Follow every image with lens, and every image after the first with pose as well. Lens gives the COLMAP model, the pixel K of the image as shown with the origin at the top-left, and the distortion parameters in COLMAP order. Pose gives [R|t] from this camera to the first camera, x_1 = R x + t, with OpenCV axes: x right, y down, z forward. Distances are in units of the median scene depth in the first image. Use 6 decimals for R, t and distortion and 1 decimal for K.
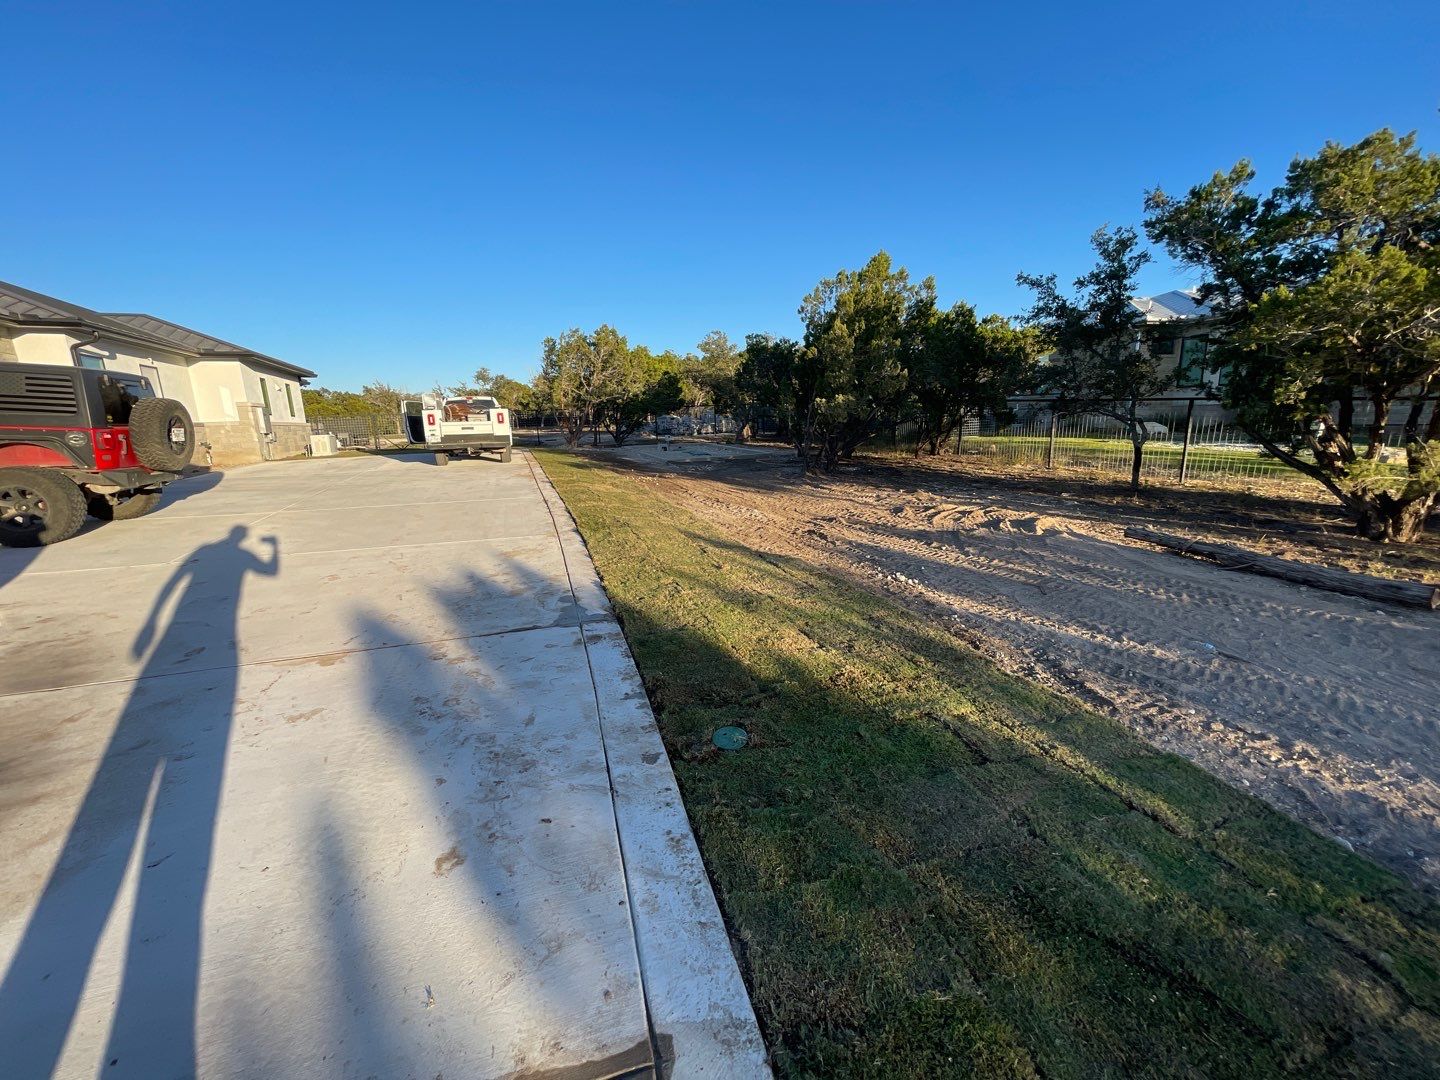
lens RADIAL K [[577.1, 0, 722.9], [0, 577.1, 535.5], [0, 0, 1]] dist [-0.001106, 0.000374]
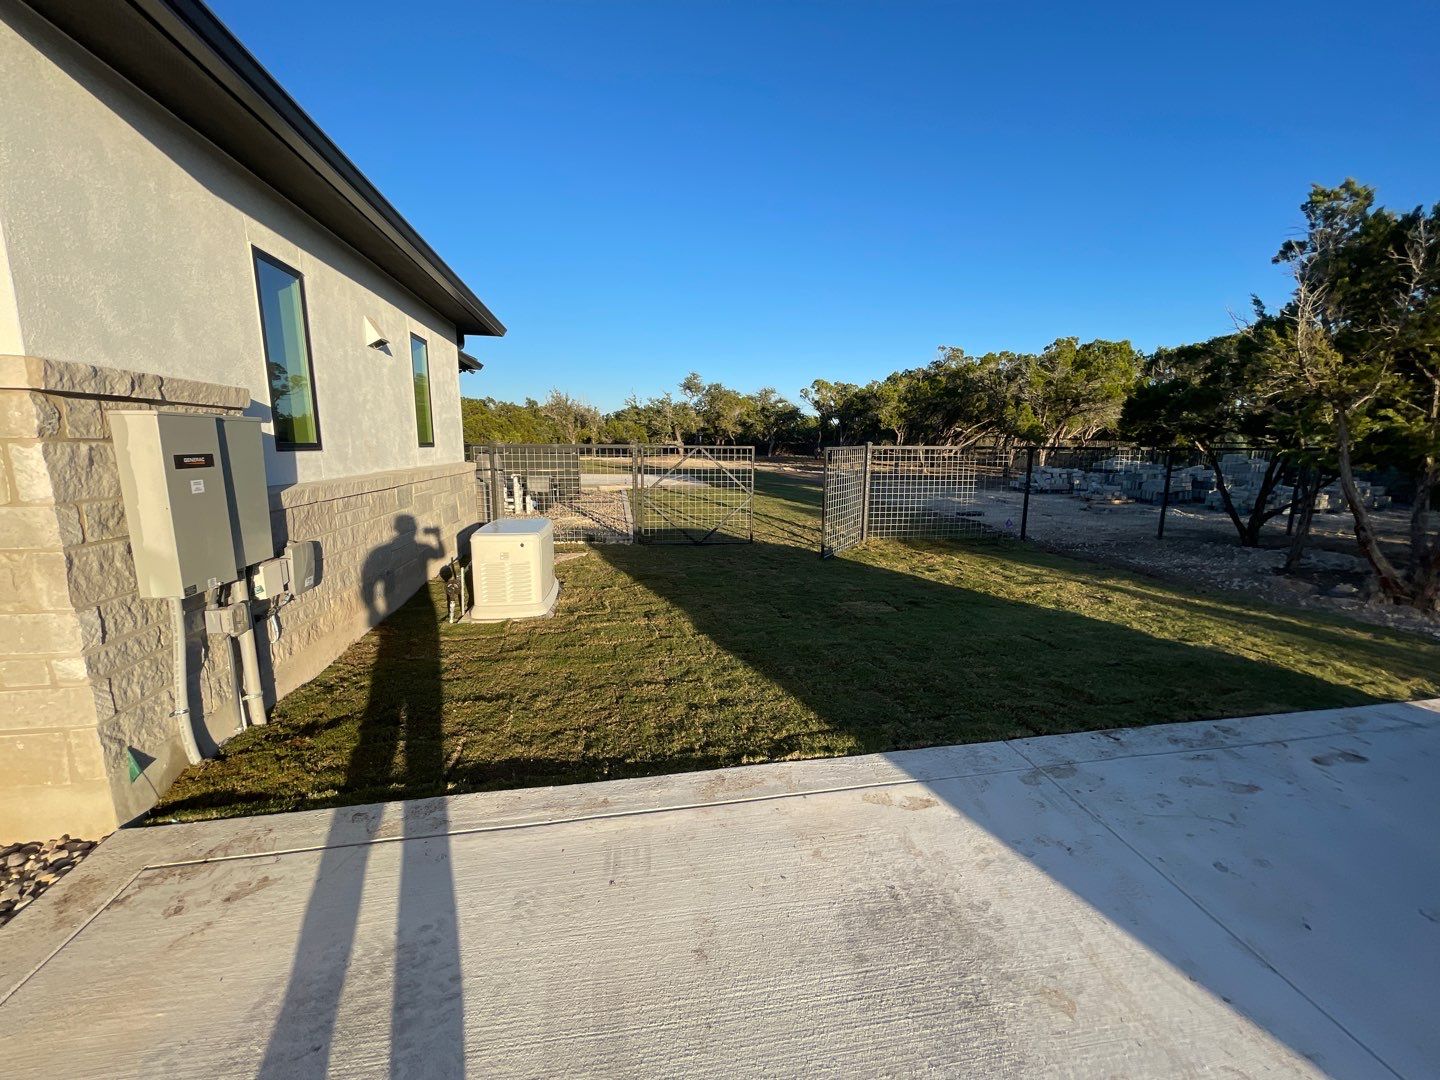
lens RADIAL K [[577.1, 0, 720.6], [0, 577.1, 540.1], [0, 0, 1]] dist [-0.001106, 0.000374]
pose [[0.975755, 0.081564, -0.203098, -0.549580], [-0.087801, 0.995898, -0.021876, -0.170345], [0.200480, 0.039178, 0.978914, 0.763254]]
